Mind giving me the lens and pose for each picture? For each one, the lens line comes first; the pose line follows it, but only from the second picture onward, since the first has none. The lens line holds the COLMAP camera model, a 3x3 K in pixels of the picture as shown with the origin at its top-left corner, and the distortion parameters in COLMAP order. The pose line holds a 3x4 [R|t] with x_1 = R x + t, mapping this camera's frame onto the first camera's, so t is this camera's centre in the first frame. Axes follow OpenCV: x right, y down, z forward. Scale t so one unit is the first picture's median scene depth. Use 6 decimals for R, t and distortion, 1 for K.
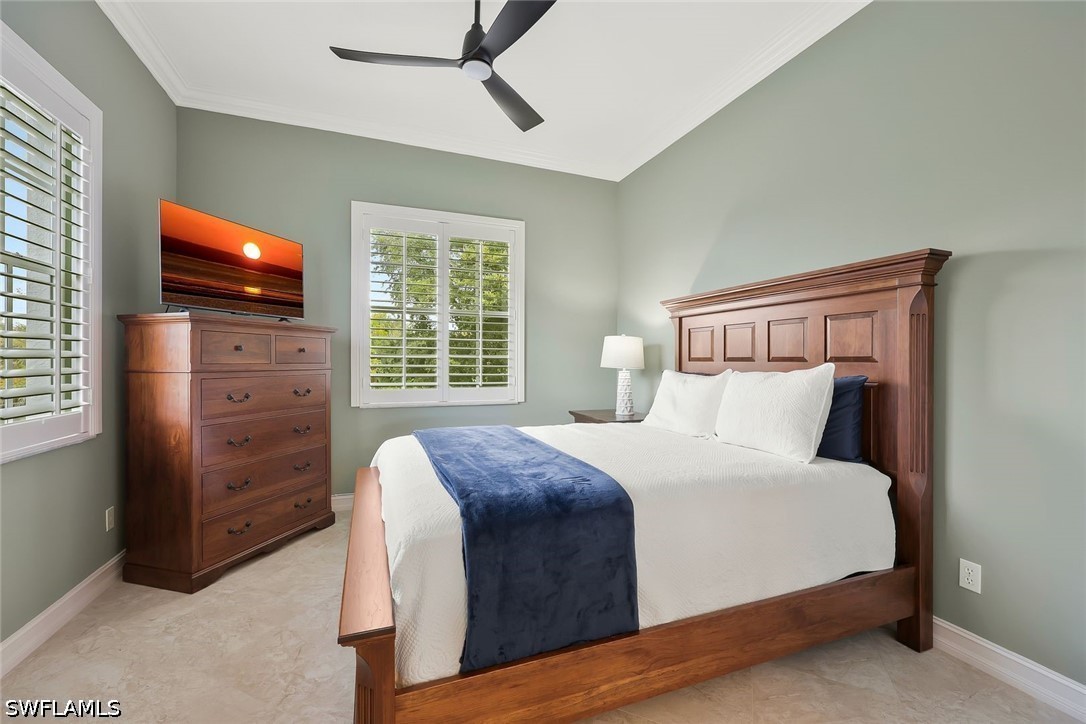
lens RADIAL K [[443.9, 0, 543.0], [0, 443.9, 362.0], [0, 0, 1]] dist [-0.000568, -0.000107]
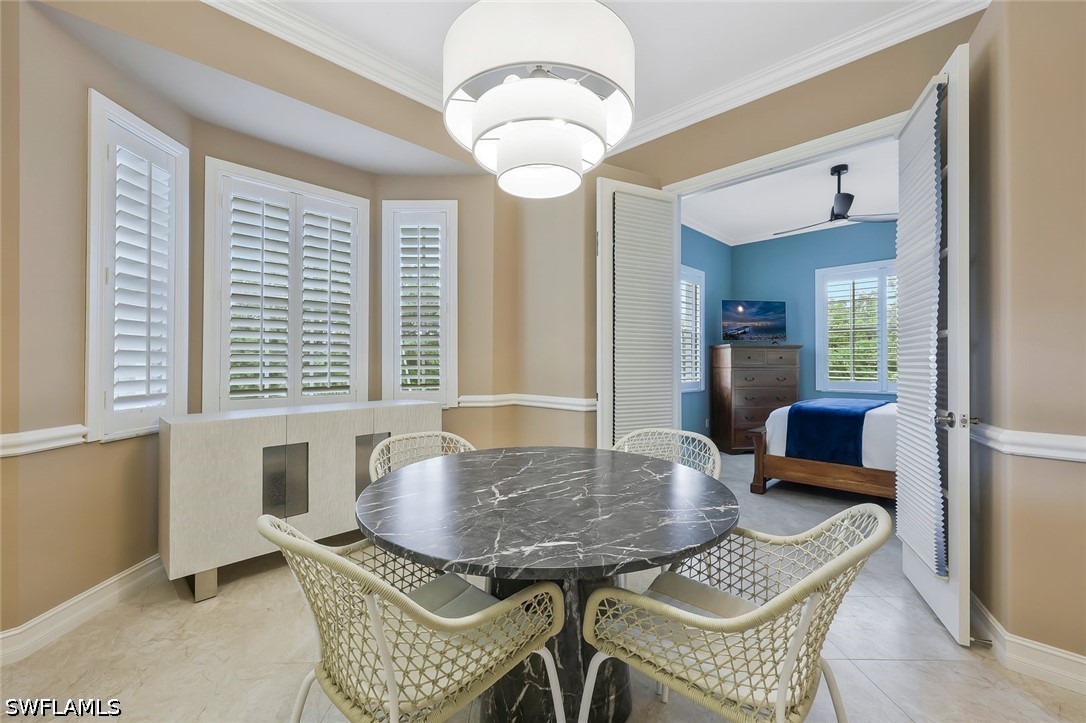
lens RADIAL K [[443.9, 0, 543.0], [0, 443.9, 361.5], [0, 0, 1]] dist [-0.000568, -0.000107]
pose [[0.421132, -0.007871, -0.906965, 1.015729], [-0.001761, 0.999953, -0.009496, 0.013840], [0.906998, 0.005596, 0.421099, -1.006575]]
